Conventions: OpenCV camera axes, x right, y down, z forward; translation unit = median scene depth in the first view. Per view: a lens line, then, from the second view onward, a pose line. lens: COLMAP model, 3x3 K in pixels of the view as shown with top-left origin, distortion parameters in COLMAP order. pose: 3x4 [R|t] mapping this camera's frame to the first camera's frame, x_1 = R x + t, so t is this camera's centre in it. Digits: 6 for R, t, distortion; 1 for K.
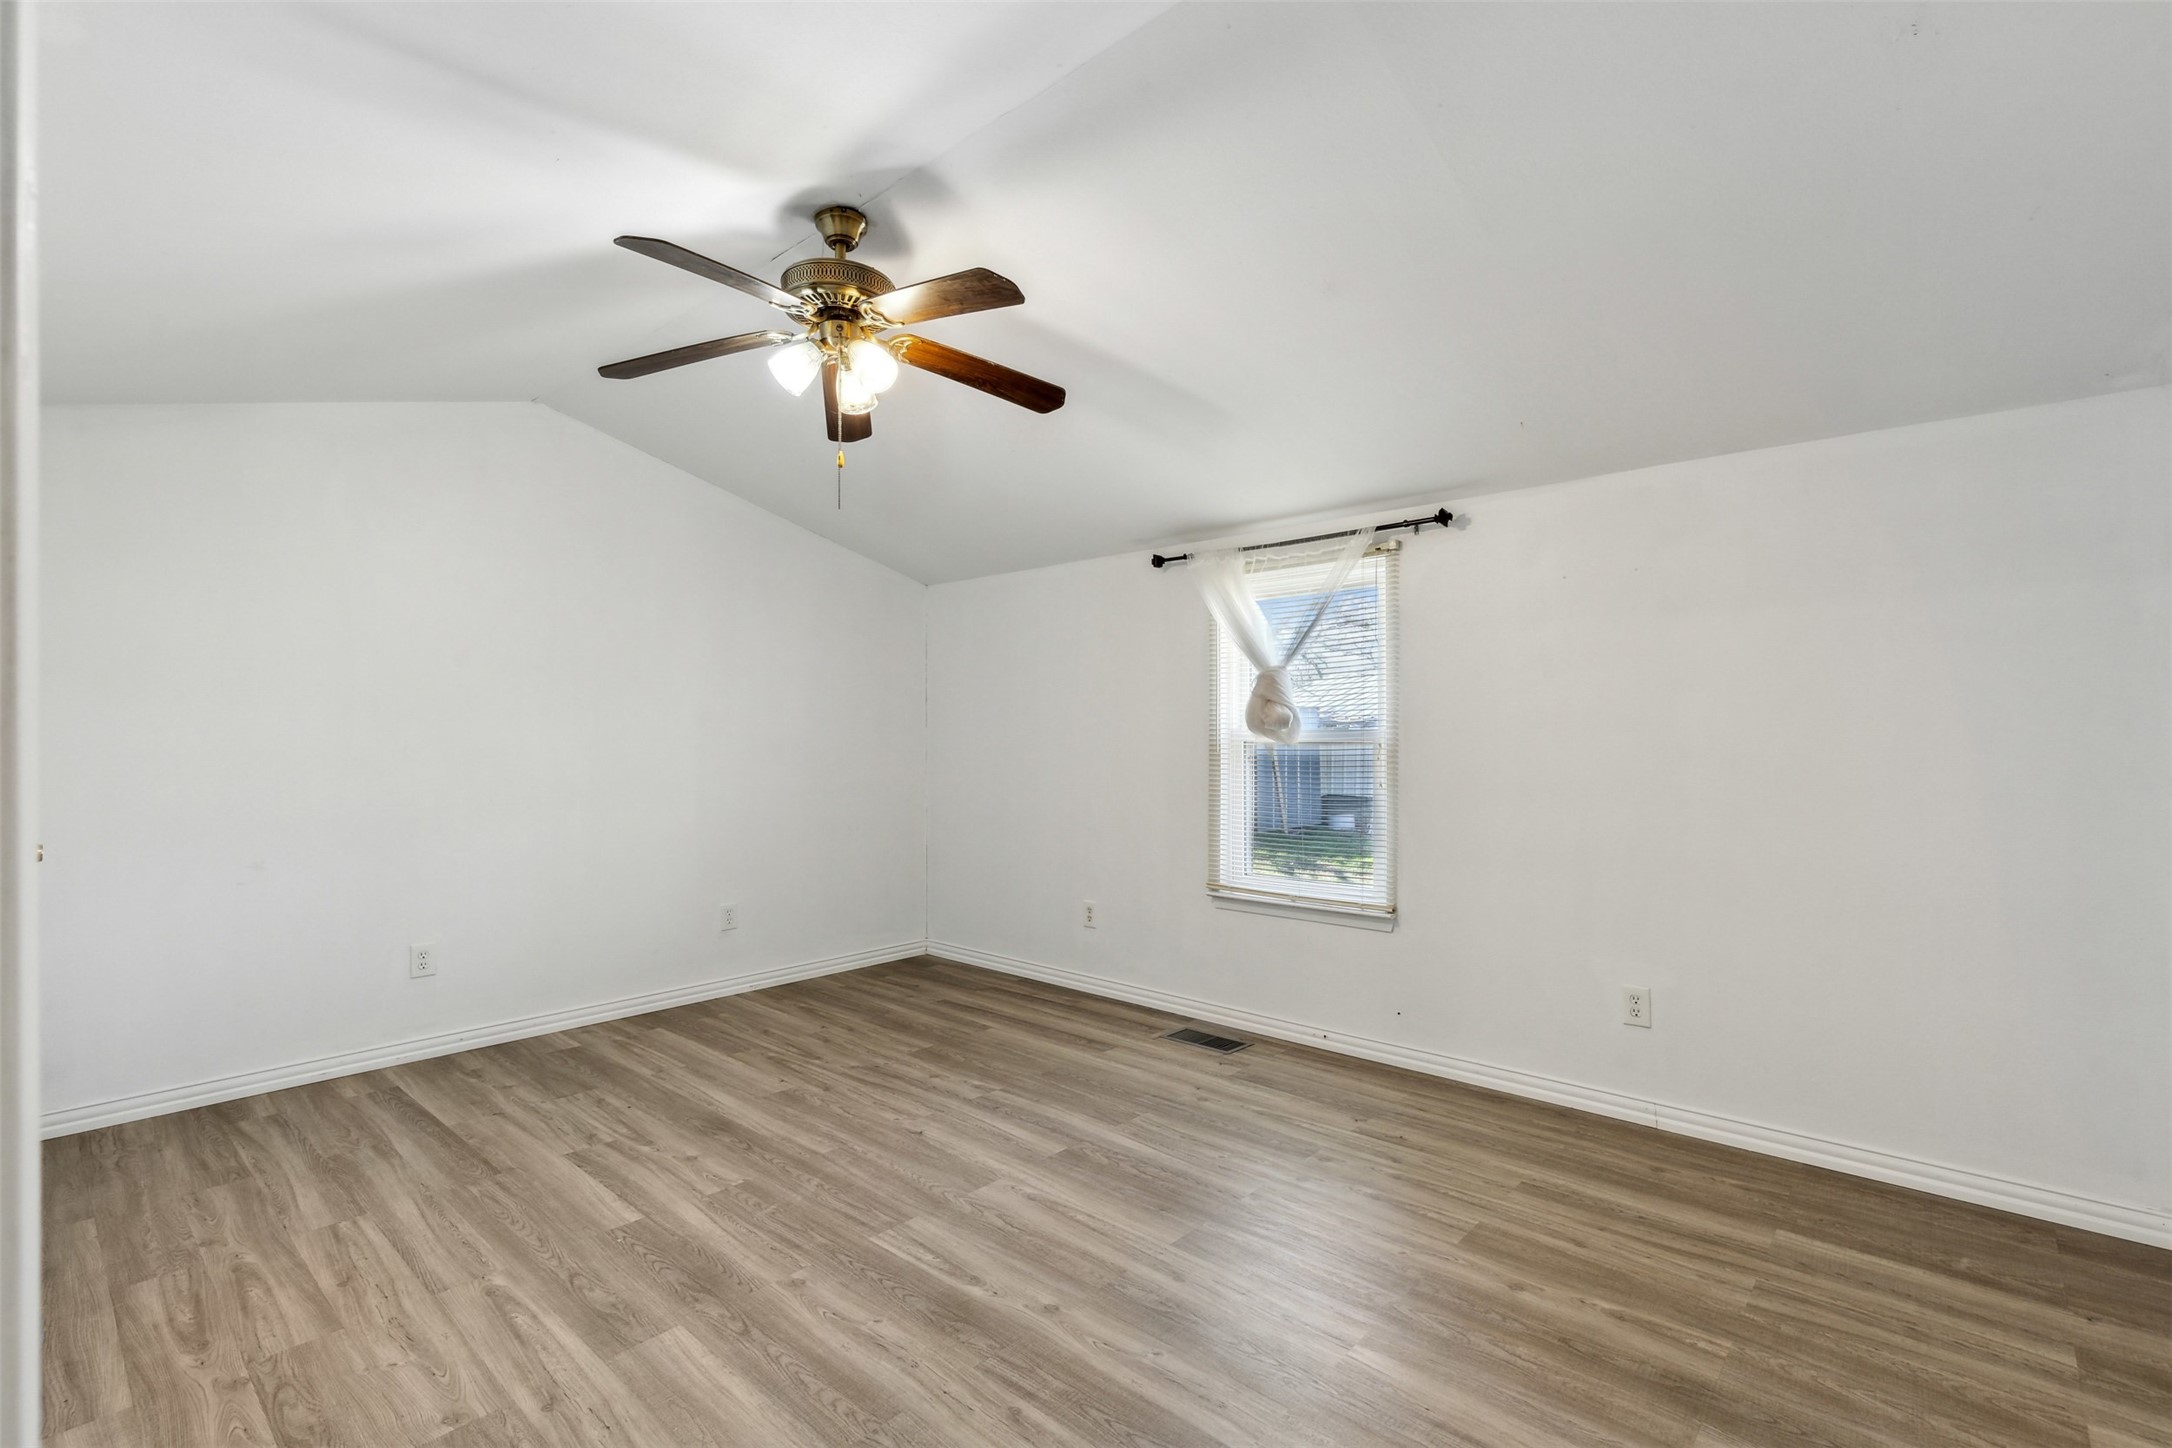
lens RADIAL K [[960.1, 0, 1085.1], [0, 960.1, 732.0], [0, 0, 1]] dist [-0.004675, -0.000260]
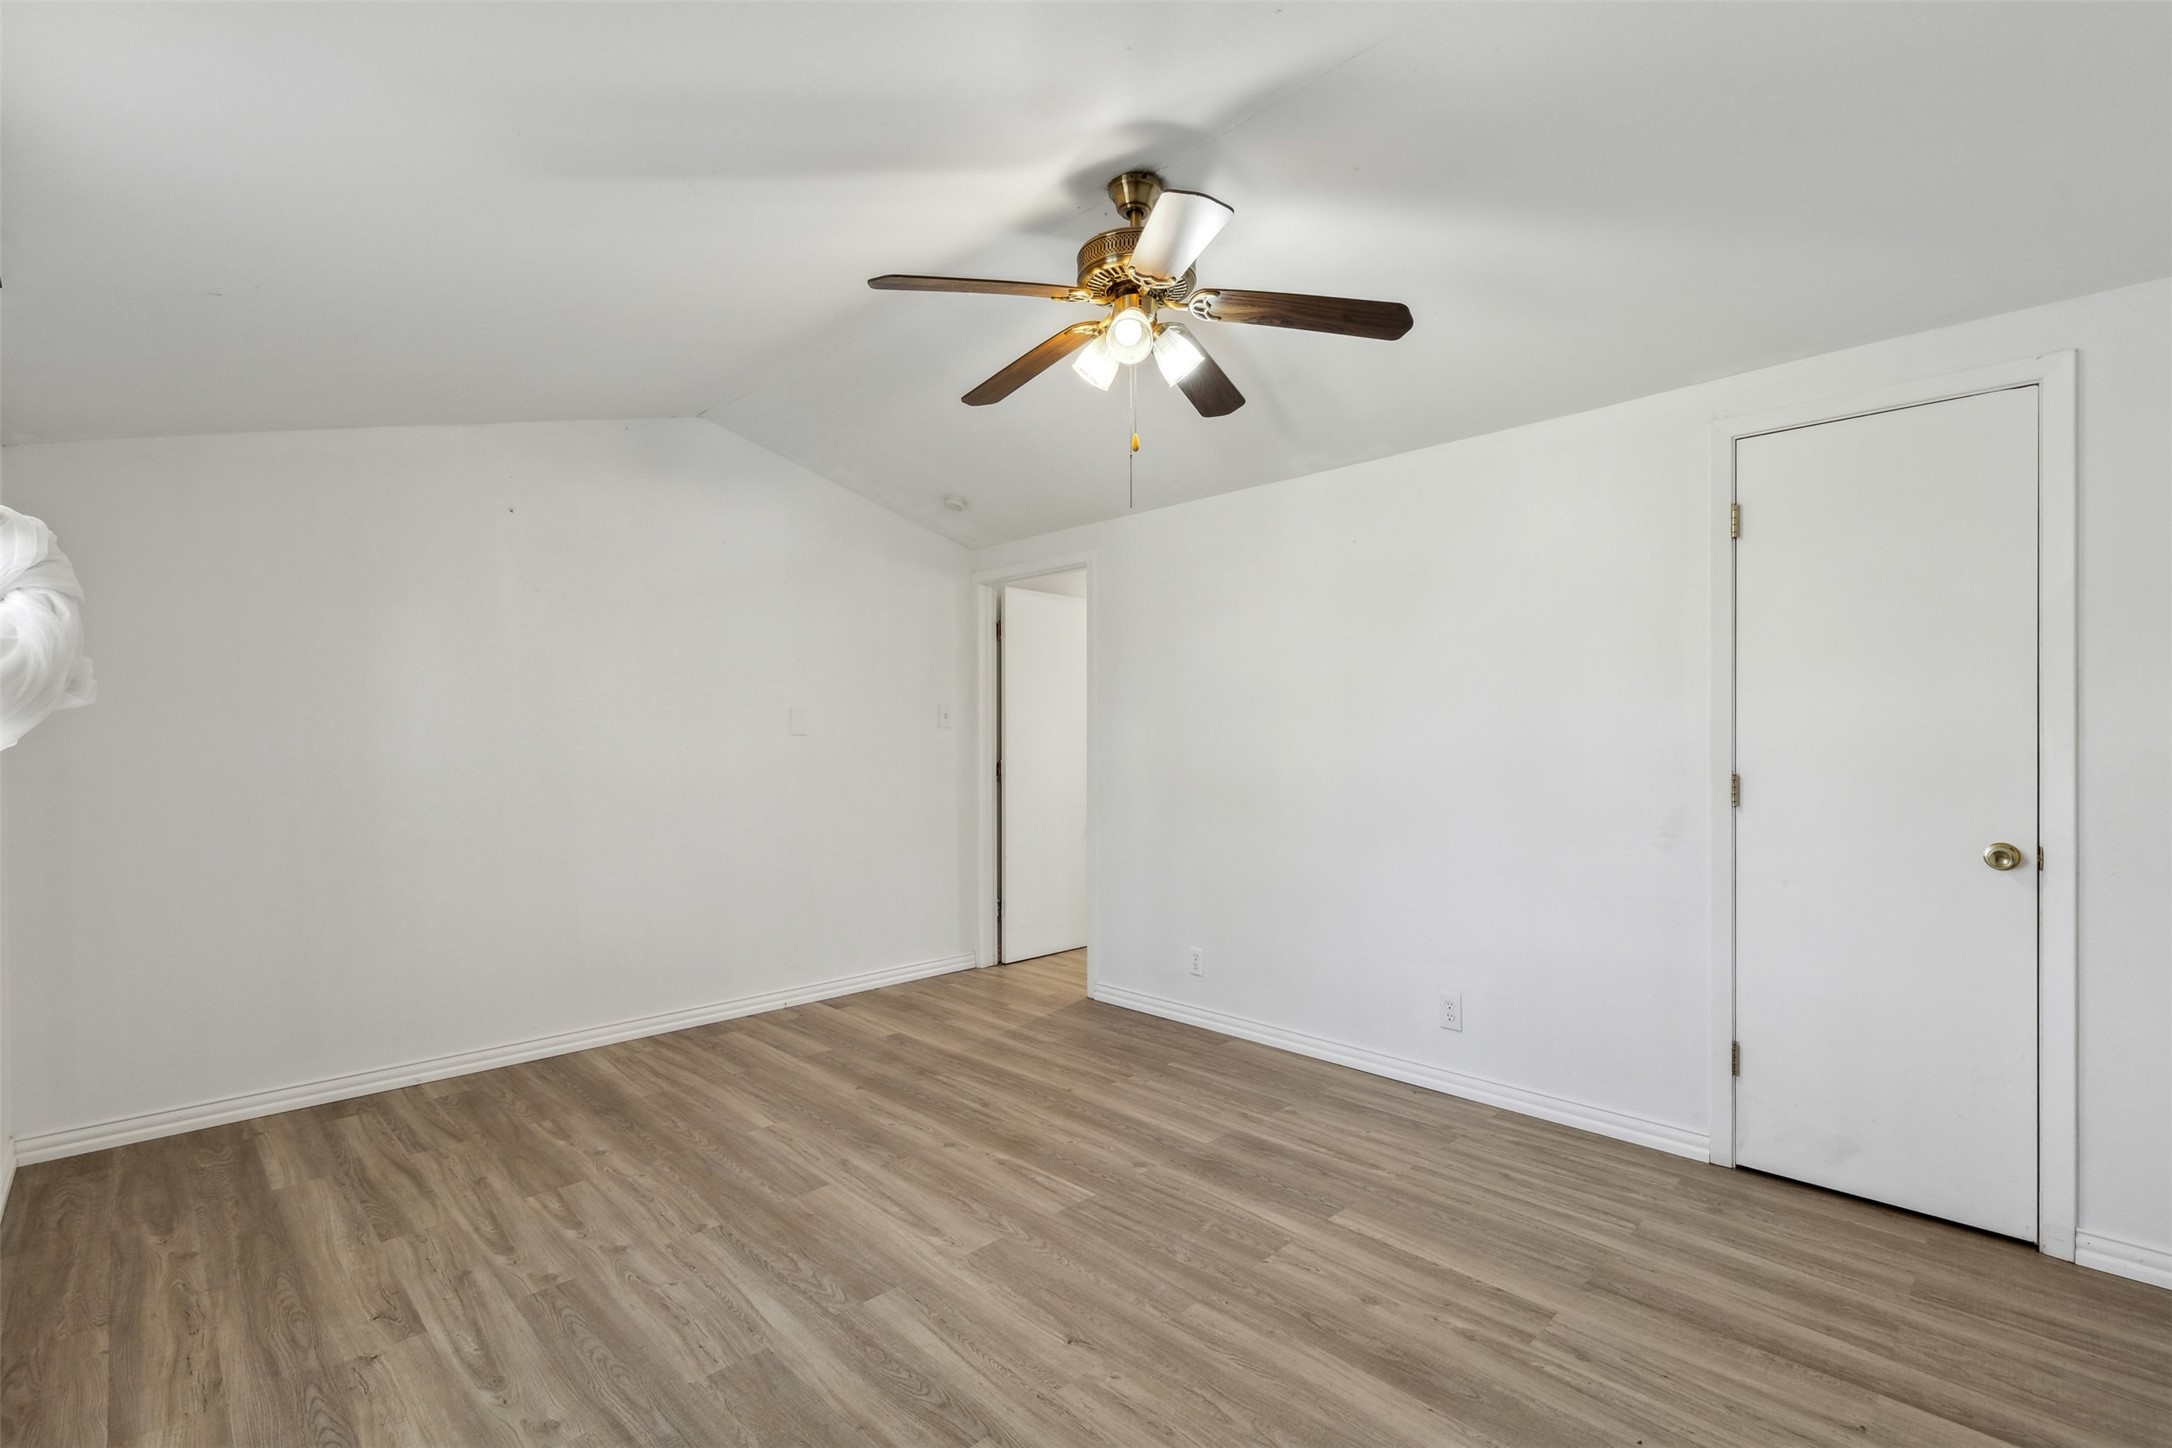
lens RADIAL K [[960.1, 0, 1087.2], [0, 960.1, 734.8], [0, 0, 1]] dist [-0.004675, -0.000260]
pose [[-0.998106, 0.004701, 0.061334, -0.269378], [0.003699, 0.999858, -0.016448, 0.018735], [-0.061403, -0.016190, -0.997982, 1.981242]]
